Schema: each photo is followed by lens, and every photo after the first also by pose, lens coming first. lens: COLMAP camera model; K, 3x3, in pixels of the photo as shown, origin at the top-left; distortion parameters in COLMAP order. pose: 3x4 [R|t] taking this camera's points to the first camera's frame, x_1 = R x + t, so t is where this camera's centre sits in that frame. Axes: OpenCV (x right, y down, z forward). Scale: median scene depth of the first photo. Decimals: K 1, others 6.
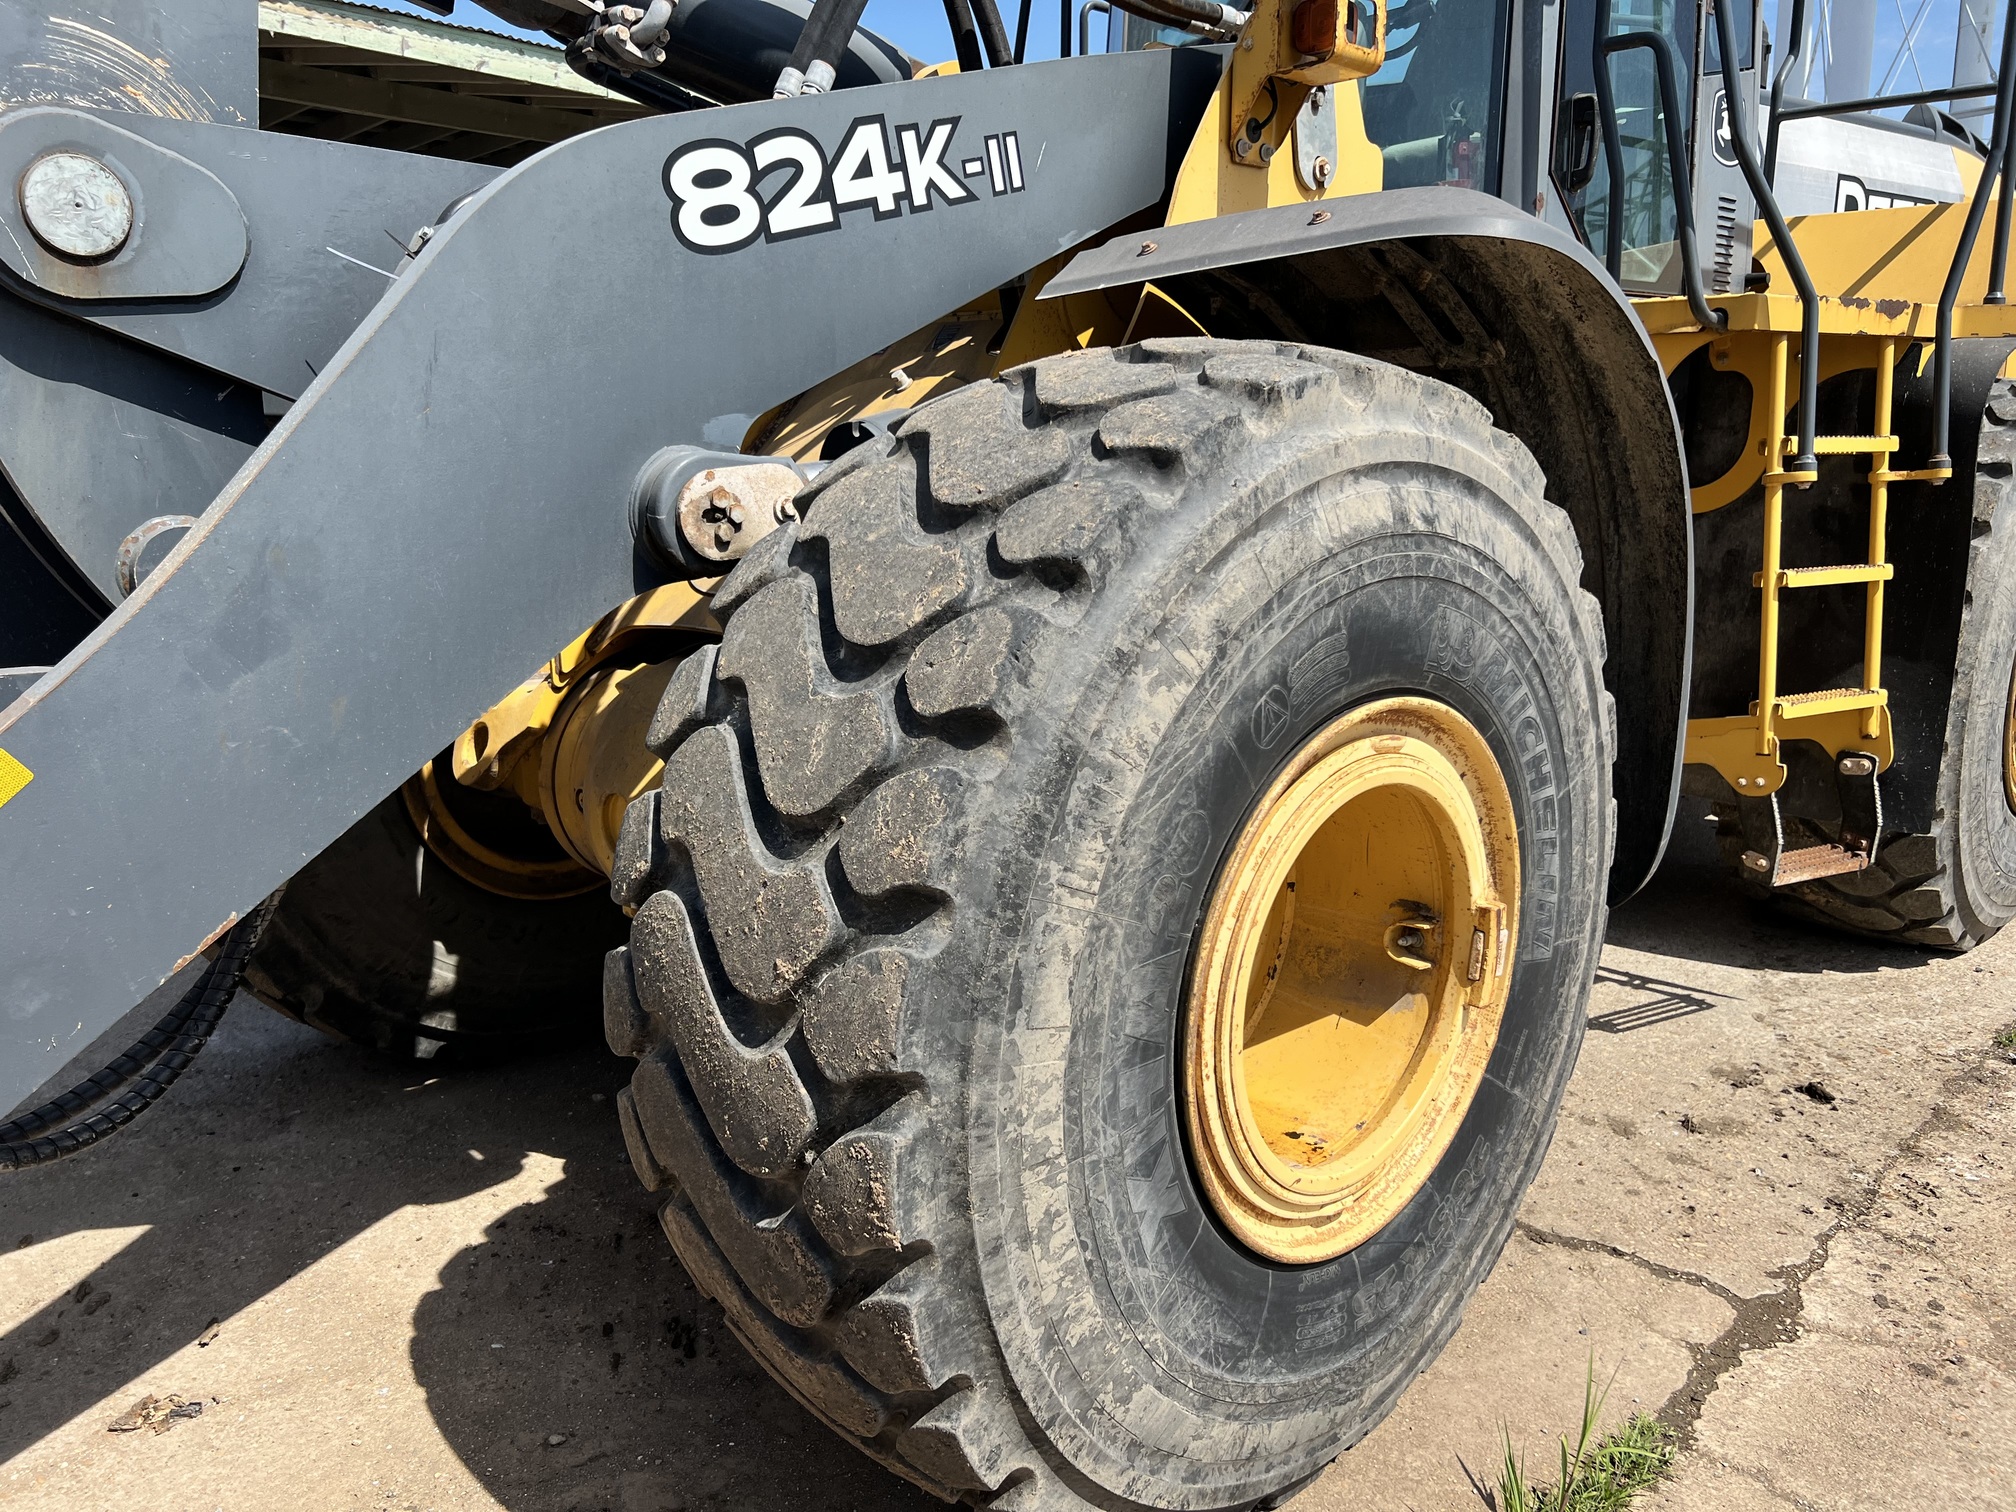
lens RADIAL K [[1520.4, 0, 997.3], [0, 1520.4, 774.9], [0, 0, 1]] dist [0.076184, -0.094095]
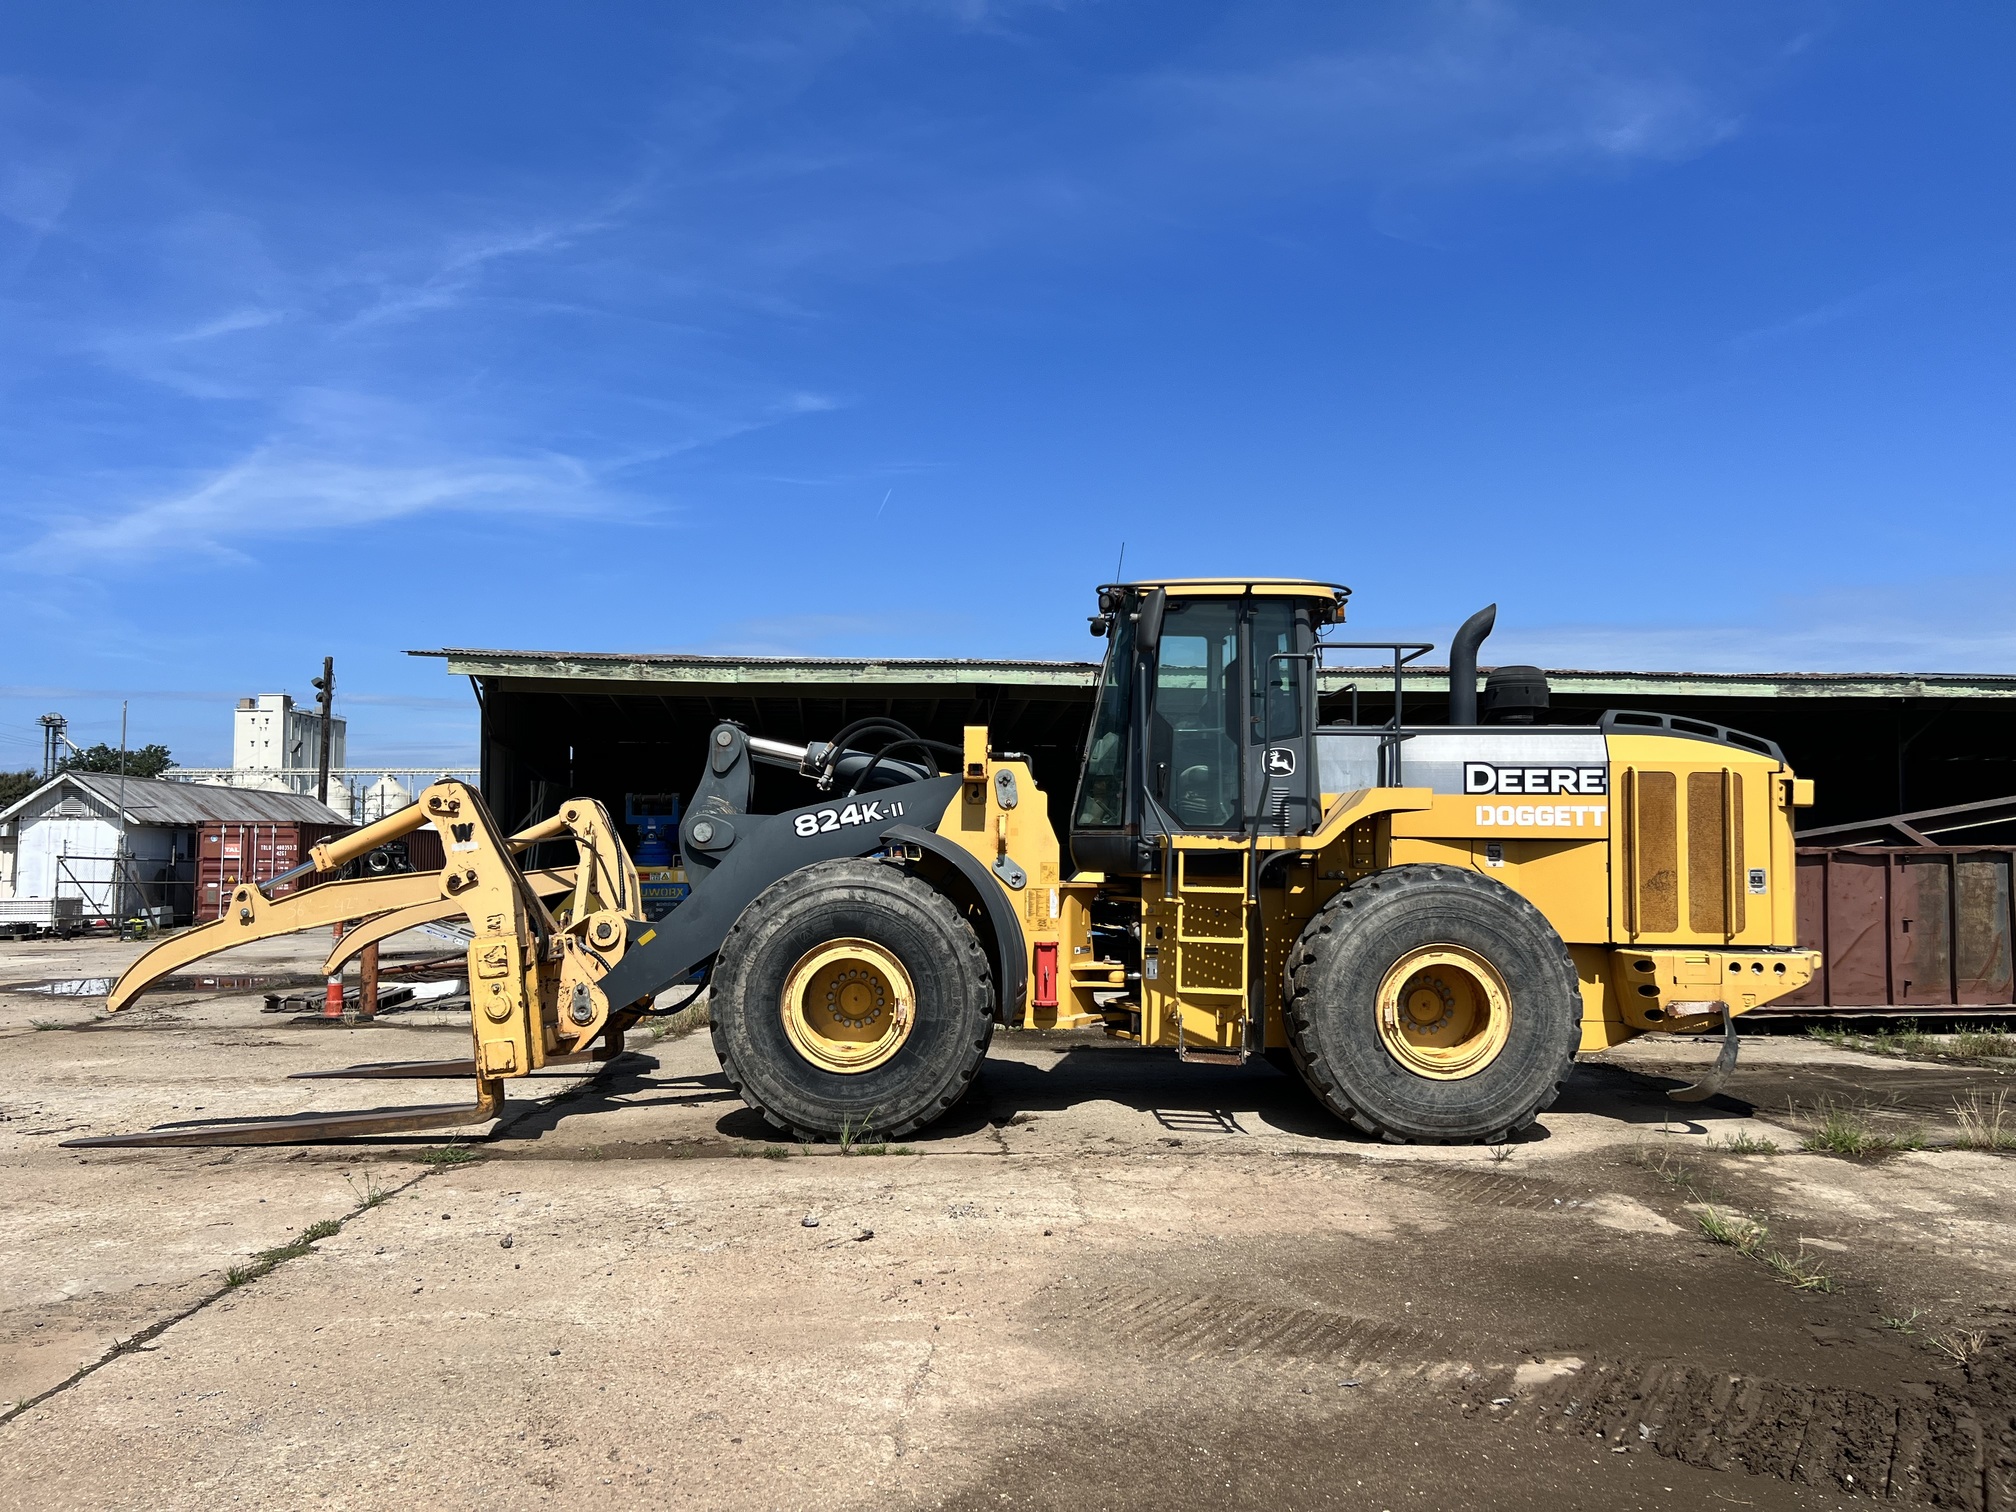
lens RADIAL K [[1520.4, 0, 997.3], [0, 1520.4, 774.9], [0, 0, 1]] dist [0.076184, -0.094095]
pose [[0.710217, -0.031088, -0.703296, 3.424992], [-0.168065, 0.962650, -0.212272, 0.336240], [0.683627, 0.268959, 0.678465, -1.704679]]
